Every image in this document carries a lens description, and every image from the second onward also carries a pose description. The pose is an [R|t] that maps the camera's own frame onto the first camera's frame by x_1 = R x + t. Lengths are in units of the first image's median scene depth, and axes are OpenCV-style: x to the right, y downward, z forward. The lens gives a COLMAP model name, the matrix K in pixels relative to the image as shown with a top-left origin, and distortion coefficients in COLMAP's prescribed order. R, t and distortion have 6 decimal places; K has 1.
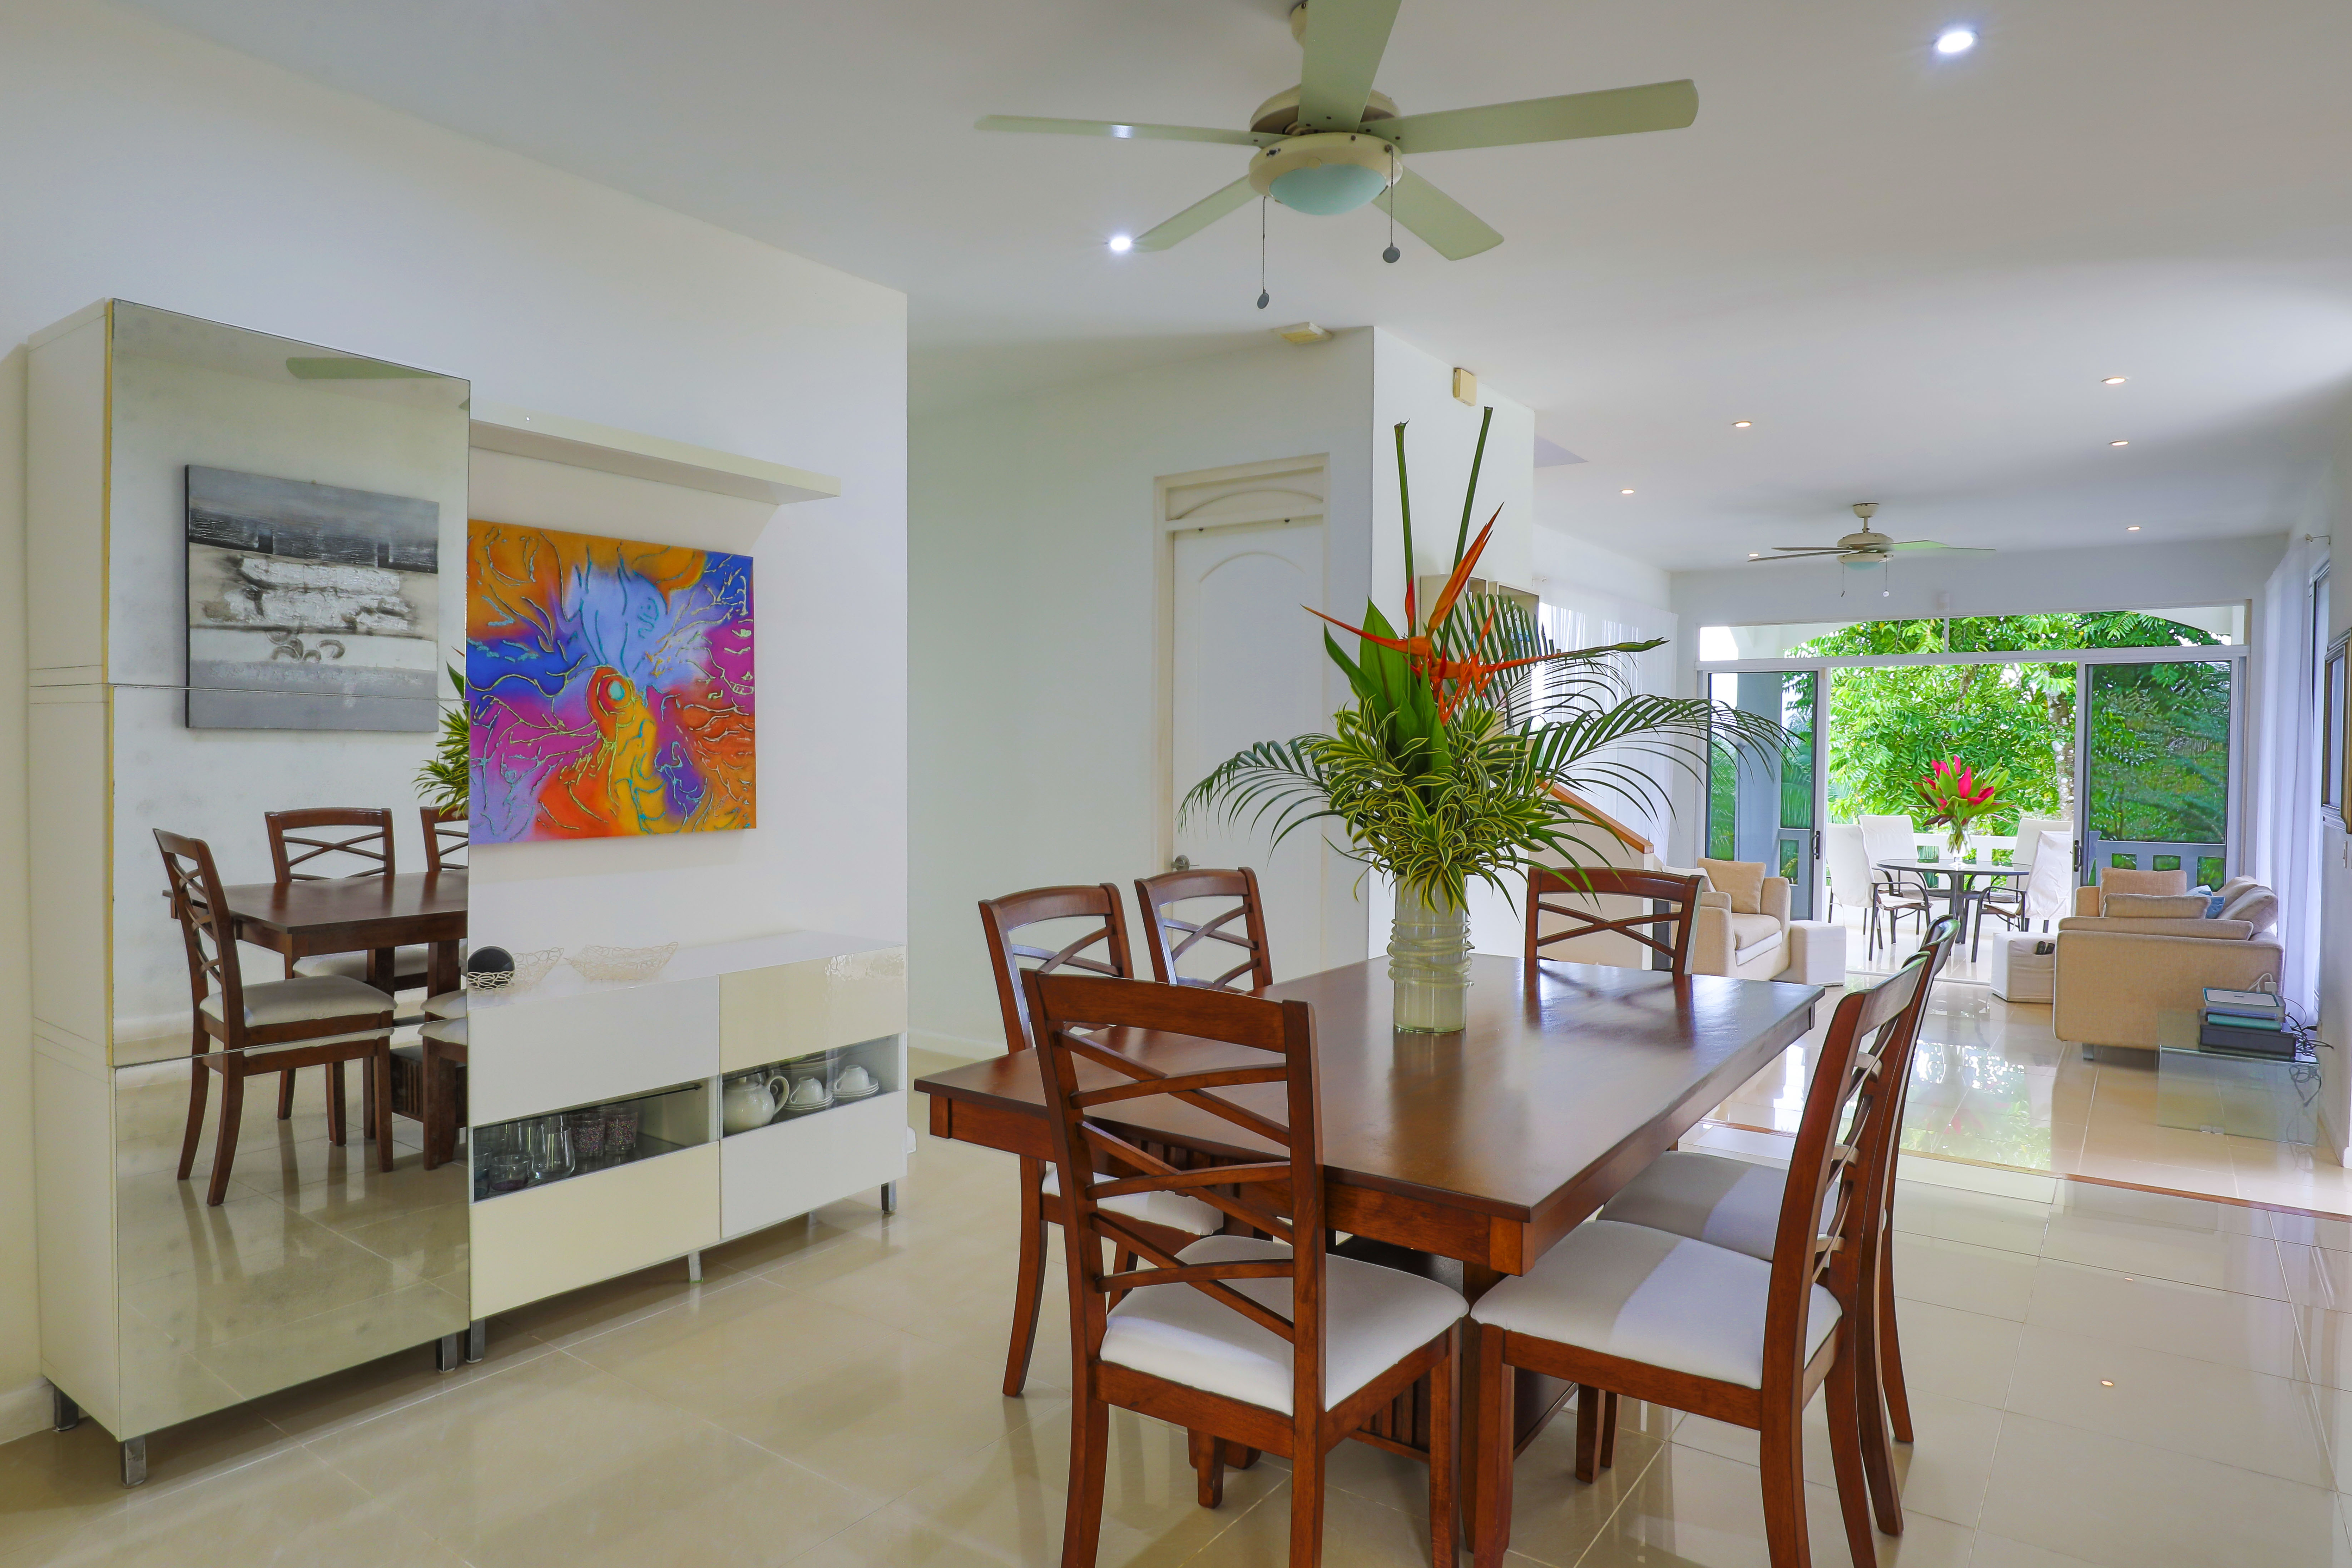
lens RADIAL K [[1355.7, 0, 1178.1], [0, 1355.7, 793.3], [0, 0, 1]] dist [-0.015510, -0.000440]
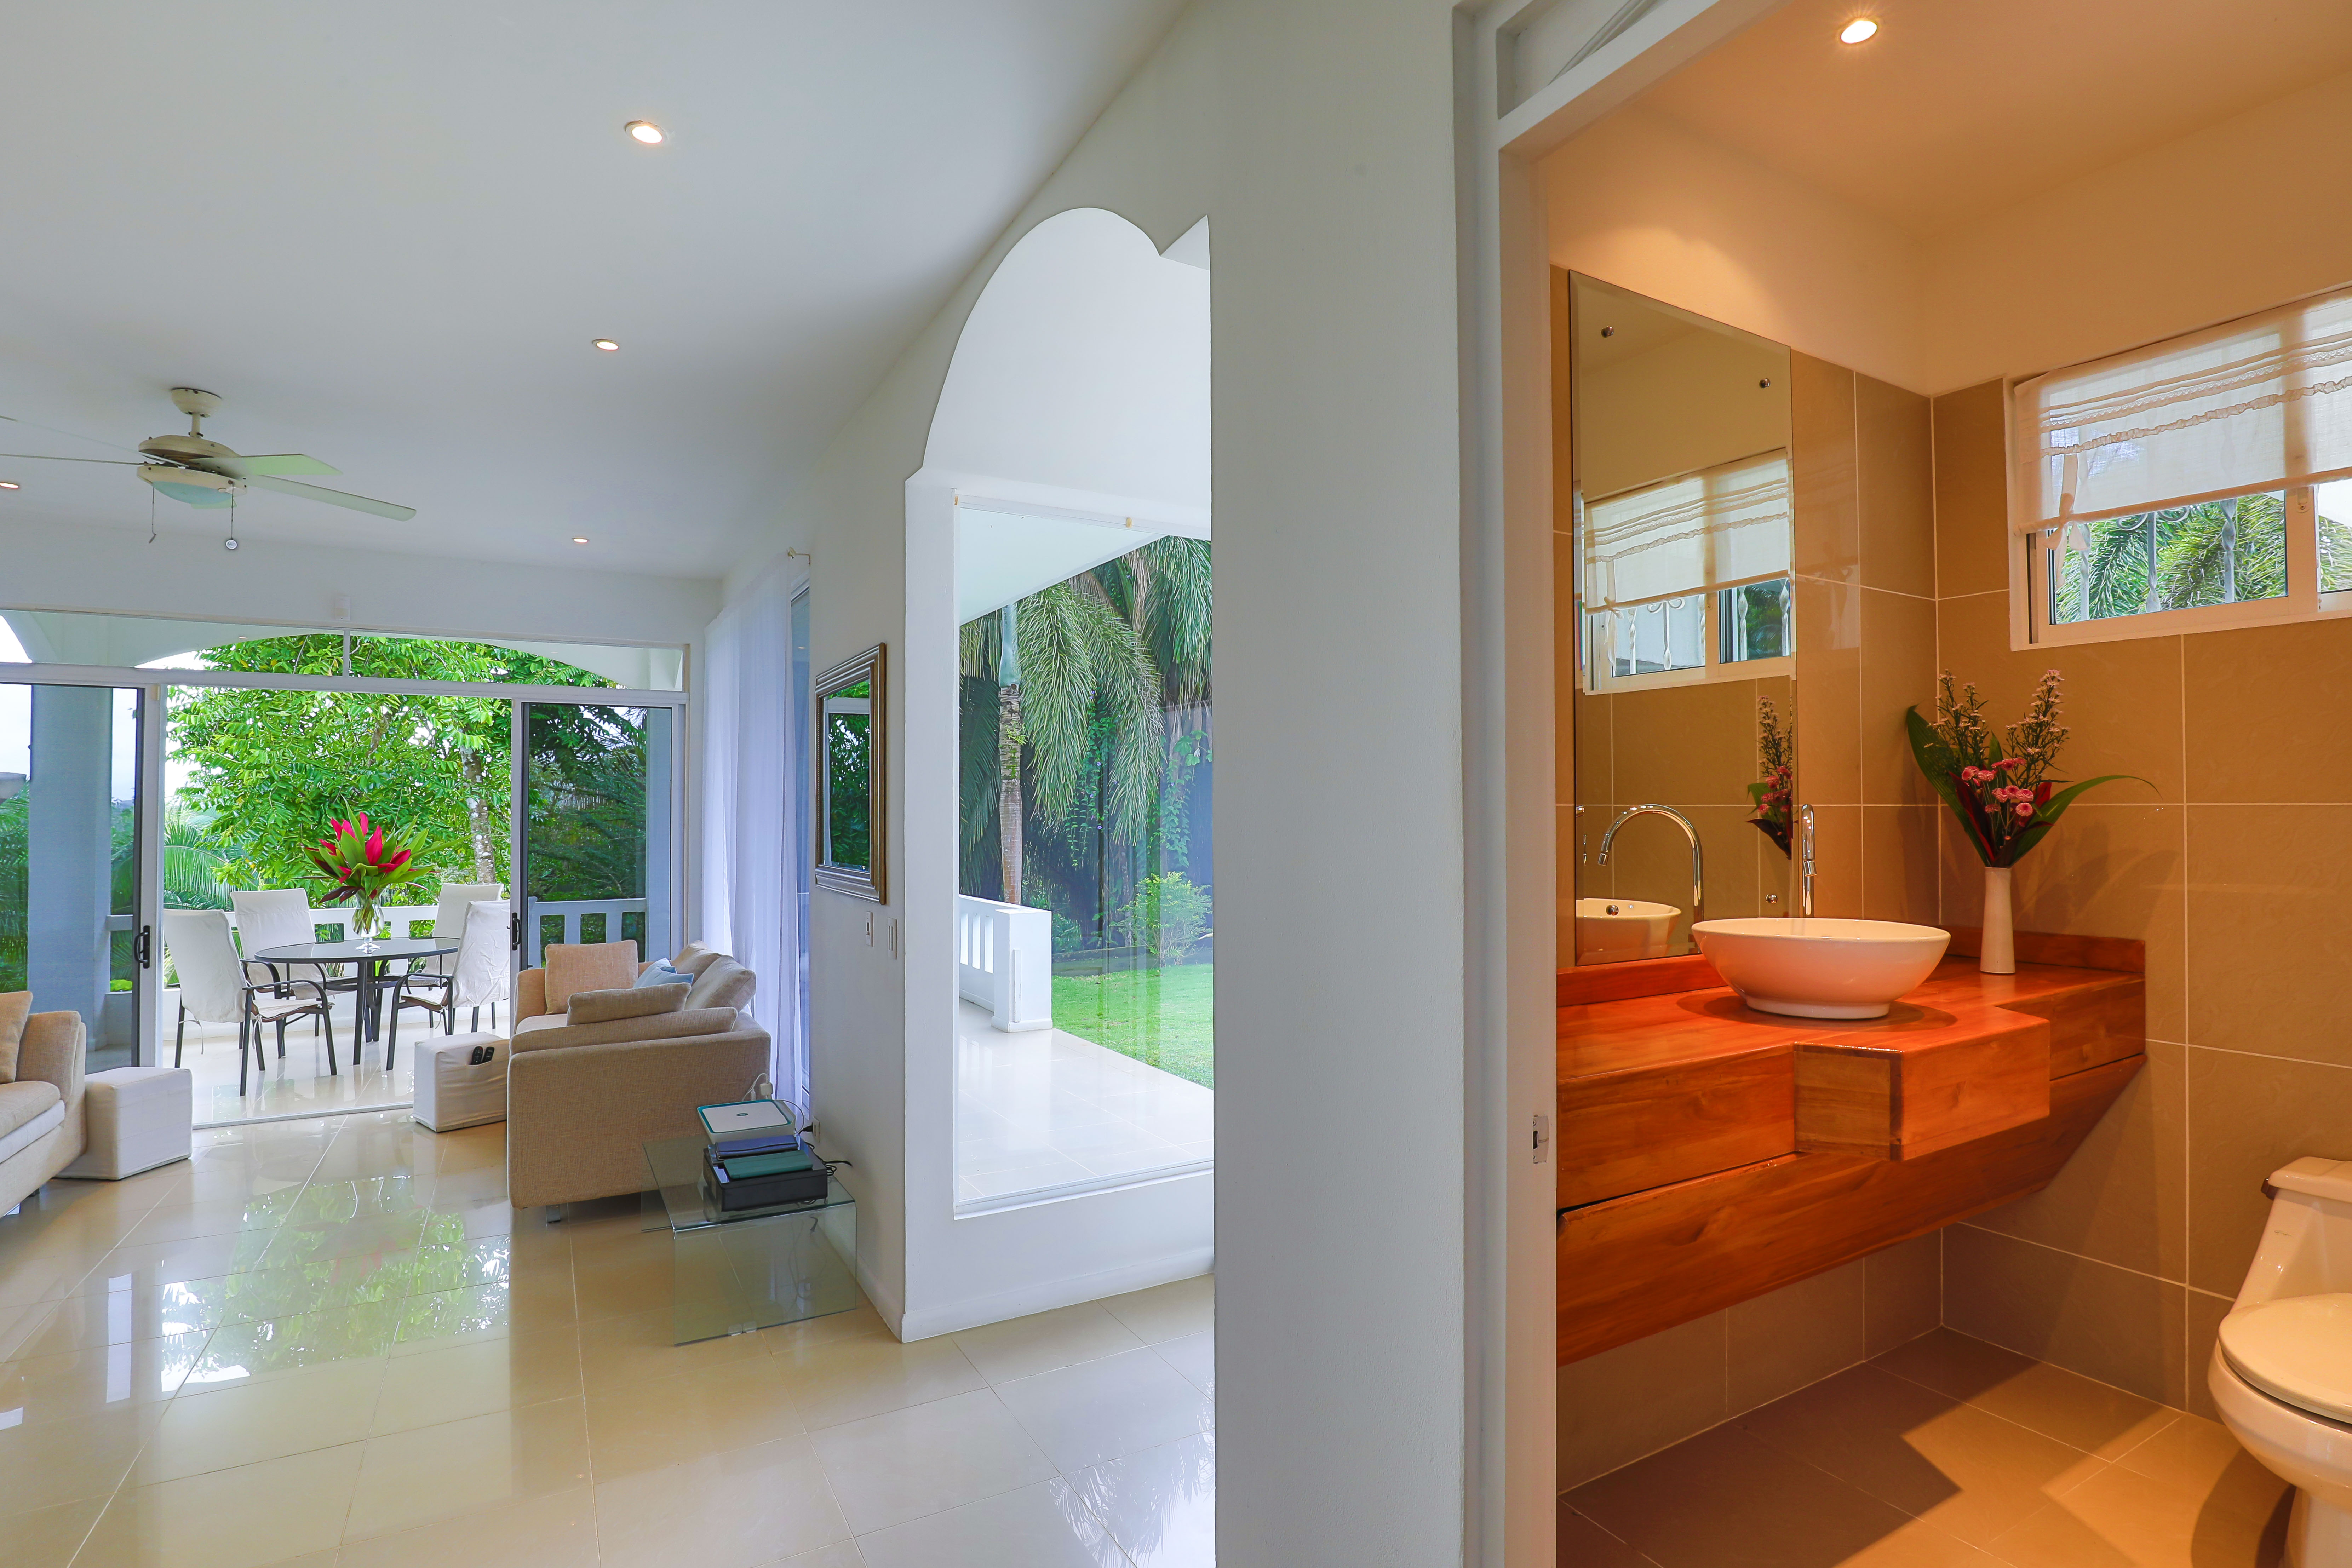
lens RADIAL K [[1147.0, 0, 1170.8], [0, 1147.0, 792.5], [0, 0, 1]] dist [-0.022831, -0.000378]
pose [[0.420350, 0.009059, 0.907317, 0.164114], [0.033571, 0.999110, -0.025528, -0.006138], [-0.906741, 0.041191, 0.419672, 0.275437]]
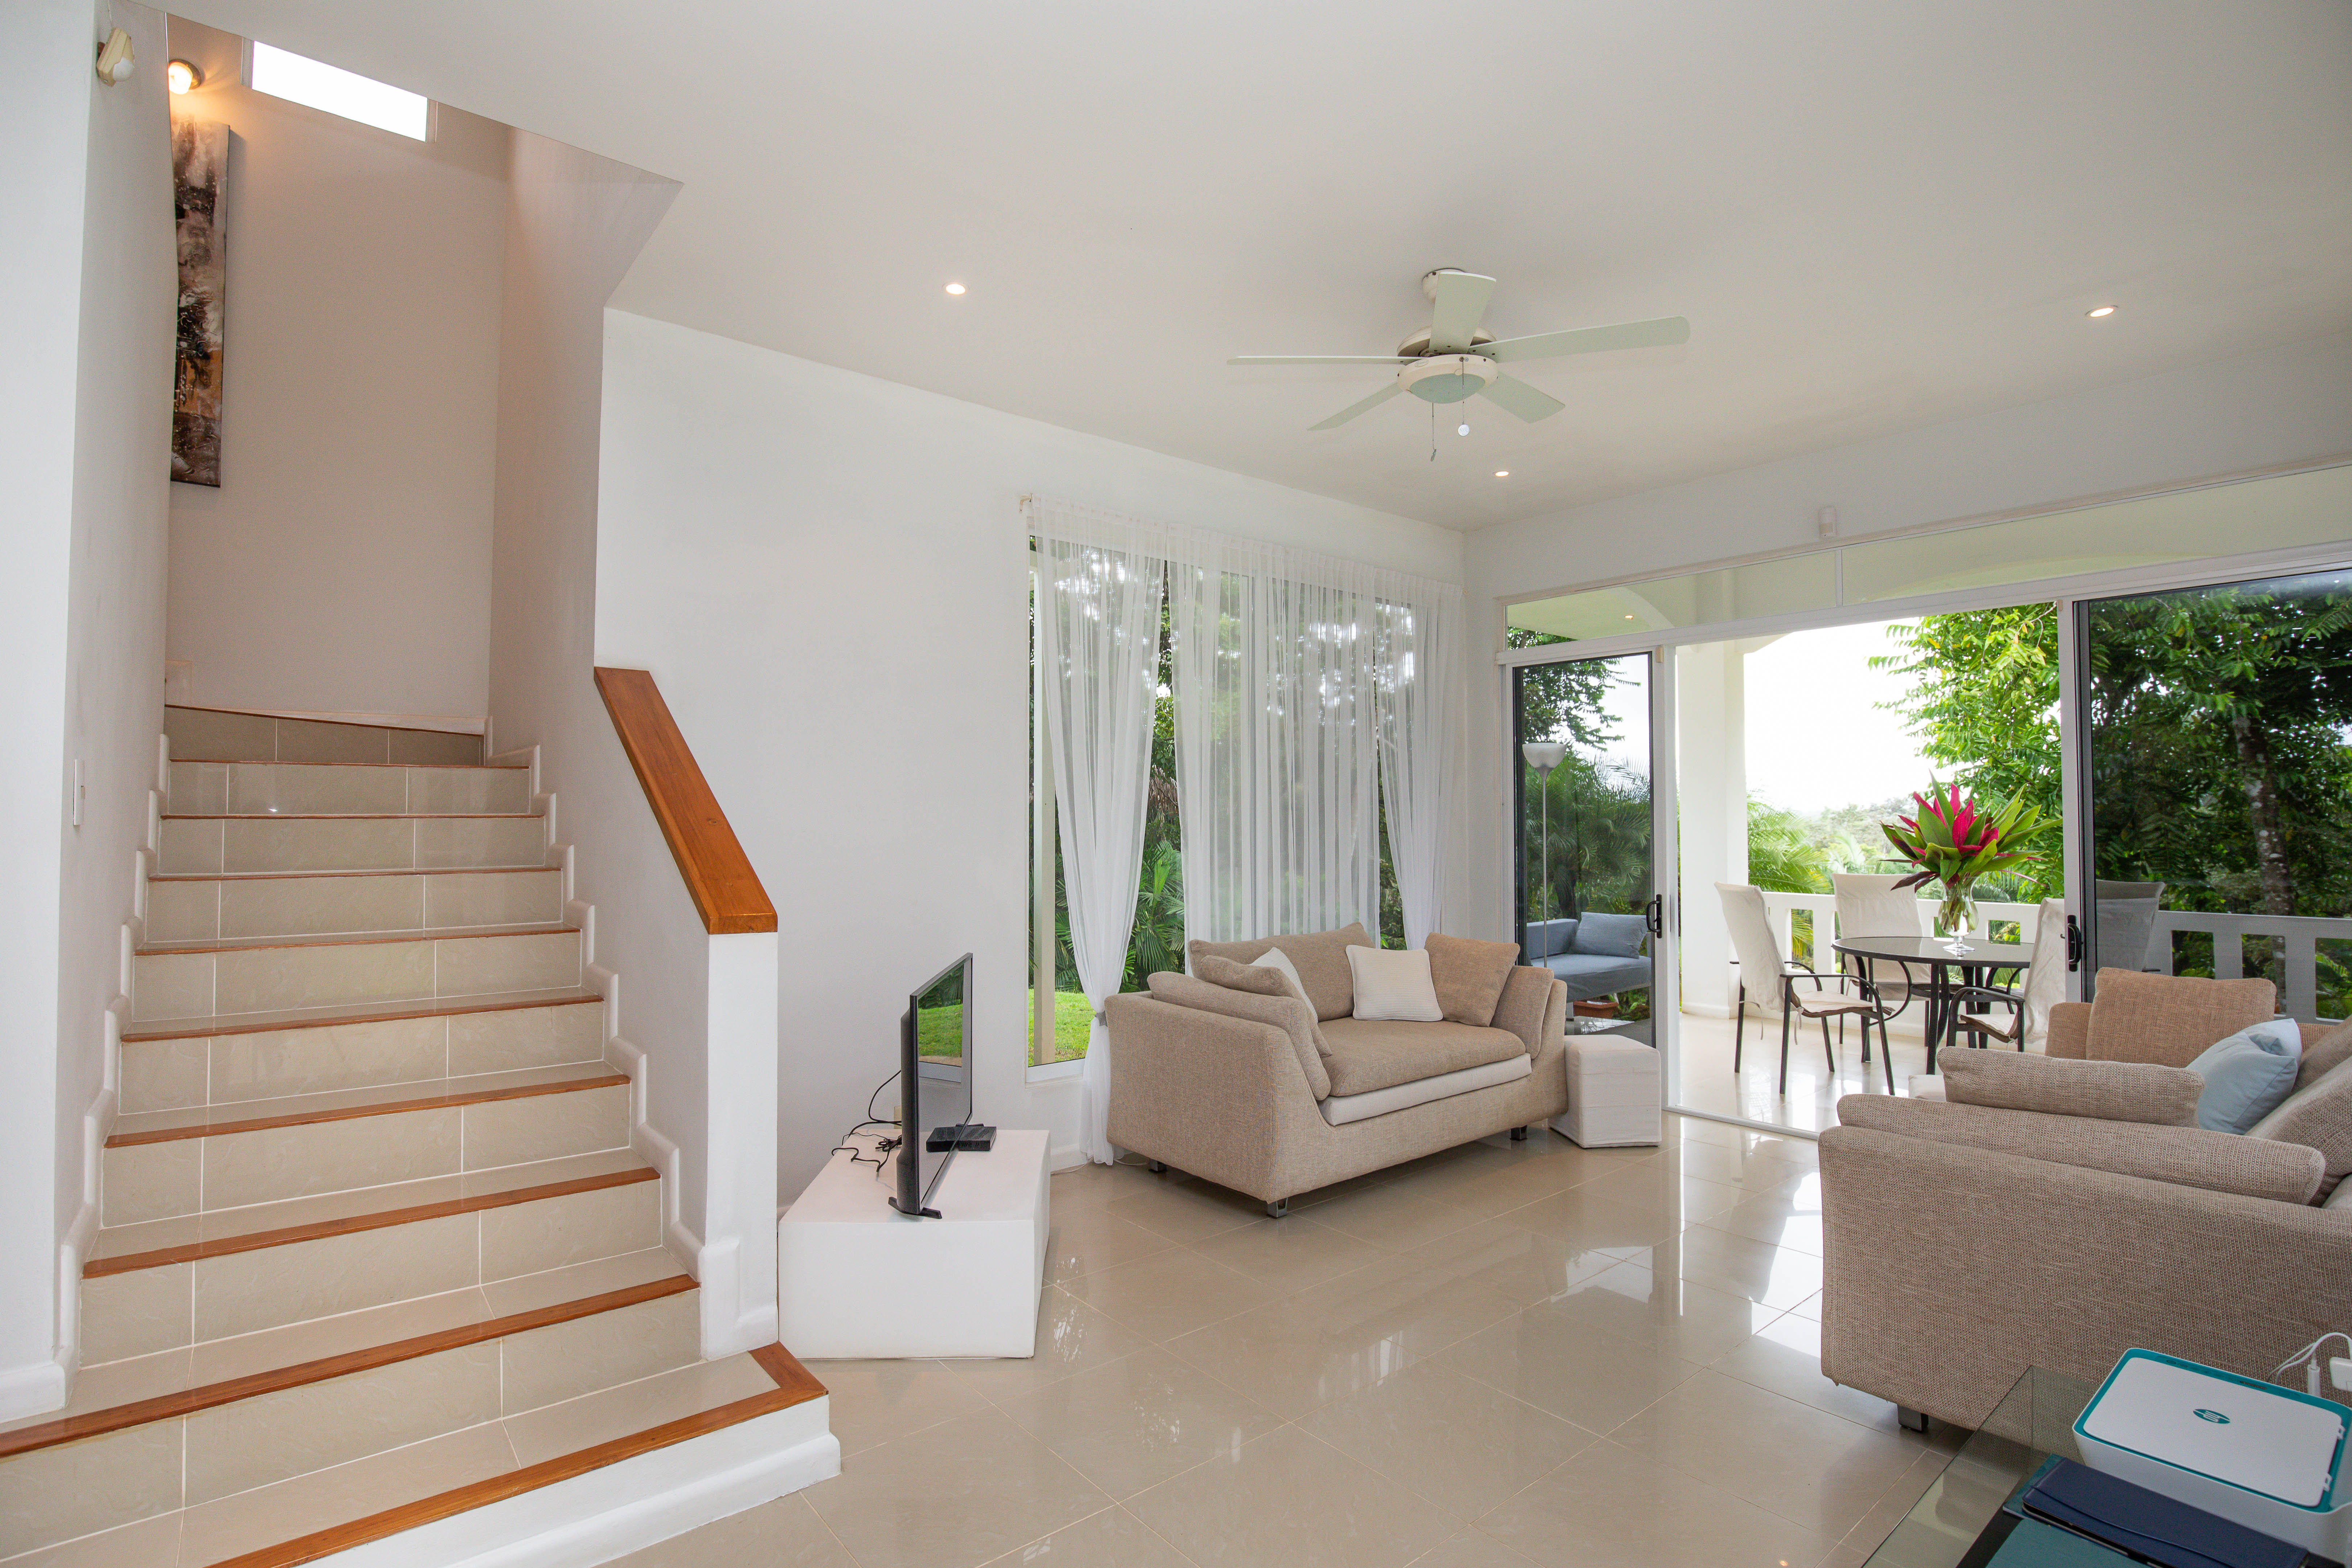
lens RADIAL K [[1115.3, 0, 1176.0], [0, 1115.3, 784.0], [0, 0, 1]] dist [-0.019936, -0.000229]
pose [[0.967885, -0.013810, -0.251014, 0.347086], [-0.002983, 0.997789, -0.066398, 0.009995], [0.251376, 0.065014, 0.965704, 0.381067]]
